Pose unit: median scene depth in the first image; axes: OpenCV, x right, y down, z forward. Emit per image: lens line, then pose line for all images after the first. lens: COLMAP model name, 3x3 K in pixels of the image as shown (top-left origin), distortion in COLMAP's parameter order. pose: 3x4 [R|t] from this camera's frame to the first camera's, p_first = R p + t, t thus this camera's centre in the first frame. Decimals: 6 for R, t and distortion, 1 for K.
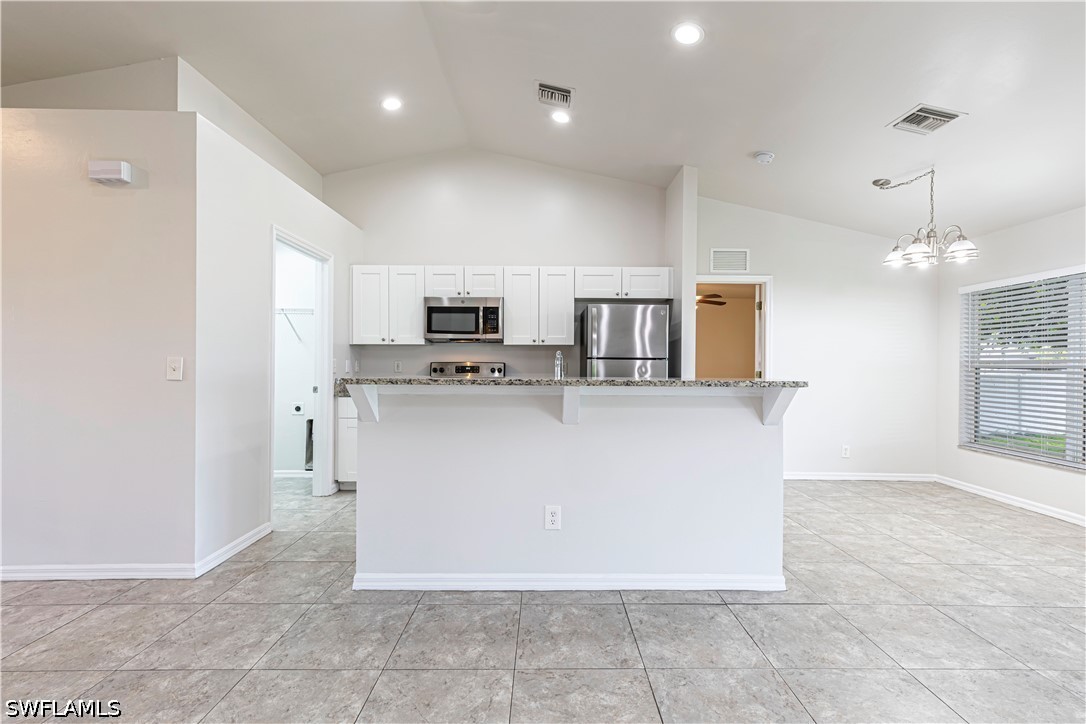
lens RADIAL K [[485.1, 0, 551.6], [0, 485.1, 359.8], [0, 0, 1]] dist [0.010936, -0.000446]
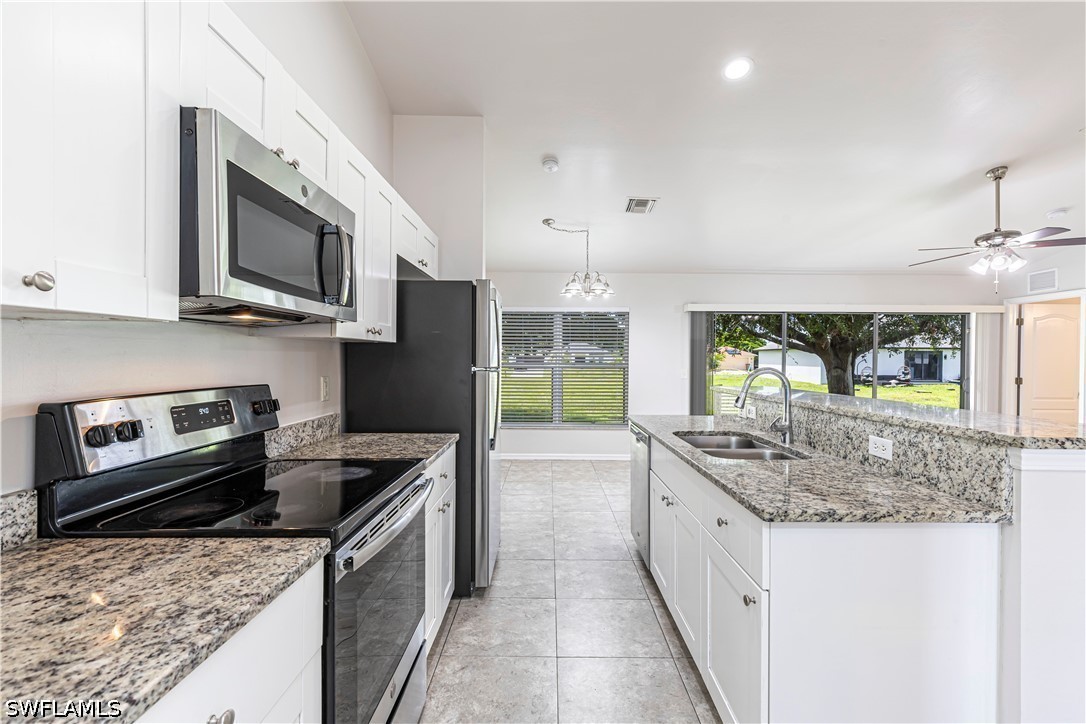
lens RADIAL K [[485.1, 0, 547.6], [0, 485.1, 362.2], [0, 0, 1]] dist [0.010936, -0.000446]
pose [[0.007826, -0.011818, 0.999900, -0.971985], [-0.016635, 0.999790, 0.011947, -0.037636], [-0.999831, -0.016727, 0.007628, 1.694842]]
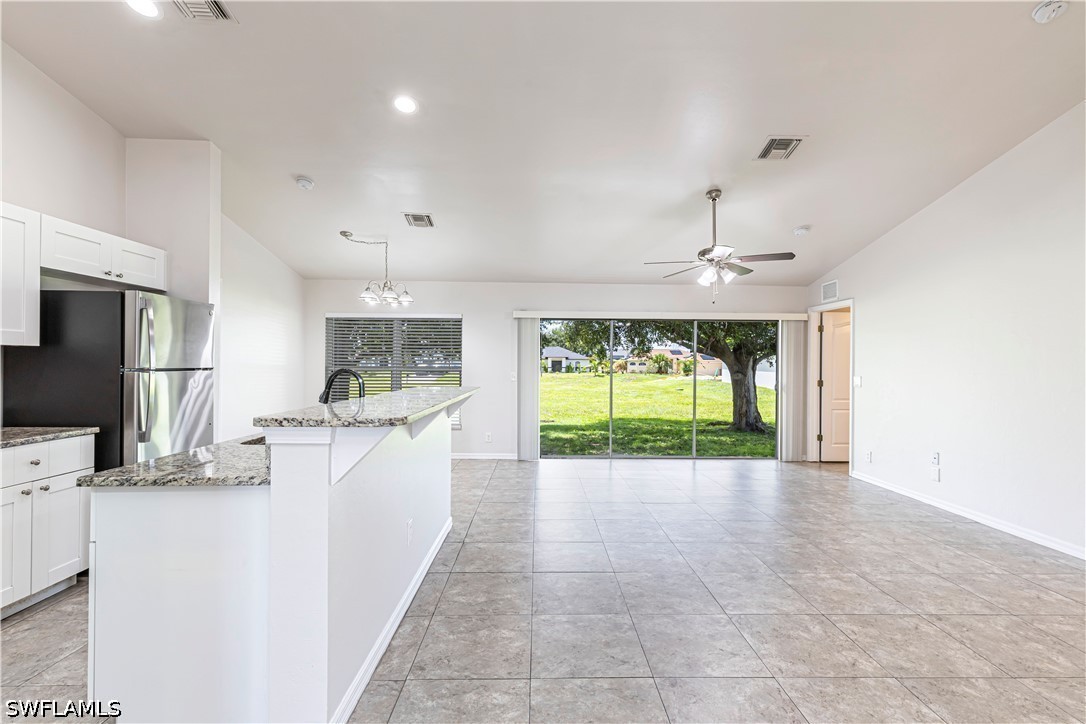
lens RADIAL K [[485.1, 0, 548.7], [0, 485.1, 362.5], [0, 0, 1]] dist [0.010936, -0.000446]
pose [[-0.008984, -0.001618, 0.999958, -1.127780], [-0.017431, 0.999847, 0.001461, -0.045018], [-0.999808, -0.017418, -0.009011, 0.786618]]
